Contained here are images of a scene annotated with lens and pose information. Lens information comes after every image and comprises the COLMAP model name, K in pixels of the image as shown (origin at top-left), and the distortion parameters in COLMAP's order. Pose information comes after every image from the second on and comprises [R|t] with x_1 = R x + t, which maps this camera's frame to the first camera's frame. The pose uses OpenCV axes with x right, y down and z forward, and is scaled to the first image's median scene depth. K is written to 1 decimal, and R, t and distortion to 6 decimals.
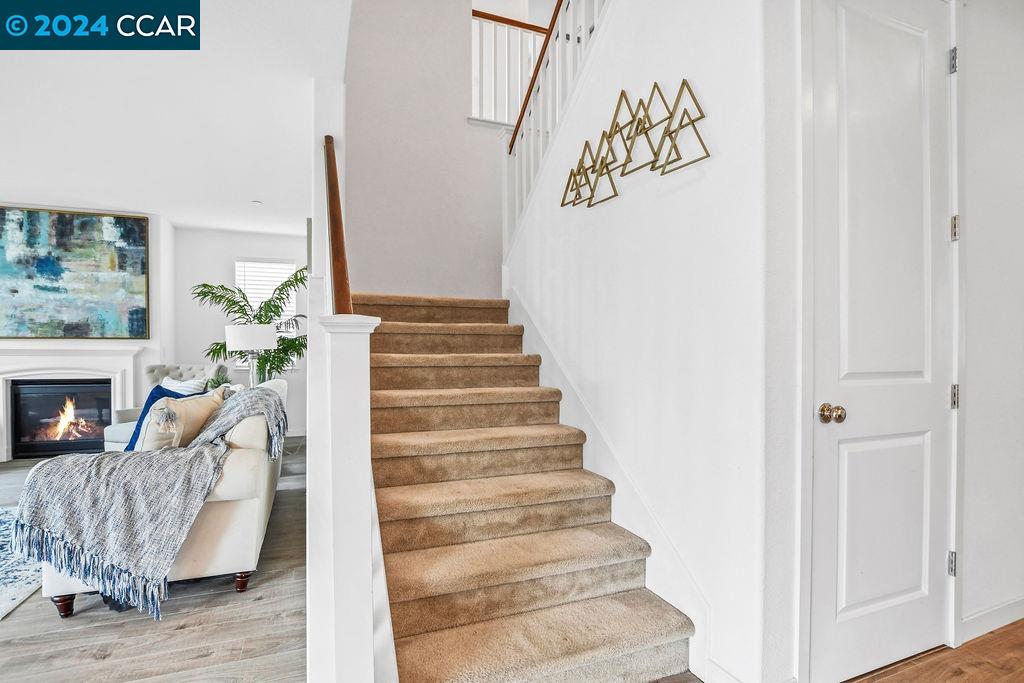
lens RADIAL K [[486.1, 0, 515.3], [0, 486.1, 362.1], [0, 0, 1]] dist [-0.021534, -0.002159]
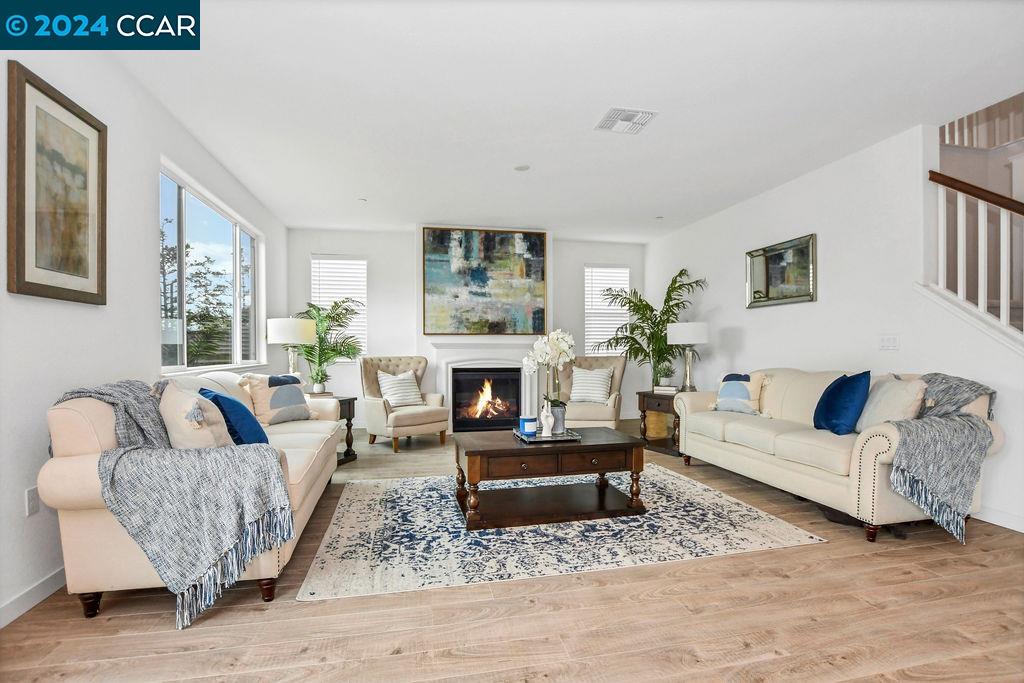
lens RADIAL K [[486.1, 0, 512.6], [0, 486.1, 348.3], [0, 0, 1]] dist [-0.021534, -0.002159]
pose [[0.981546, 0.000882, -0.191223, -0.650227], [-0.003626, 0.999895, -0.013997, 0.003479], [0.191191, 0.014432, 0.981447, -0.211129]]
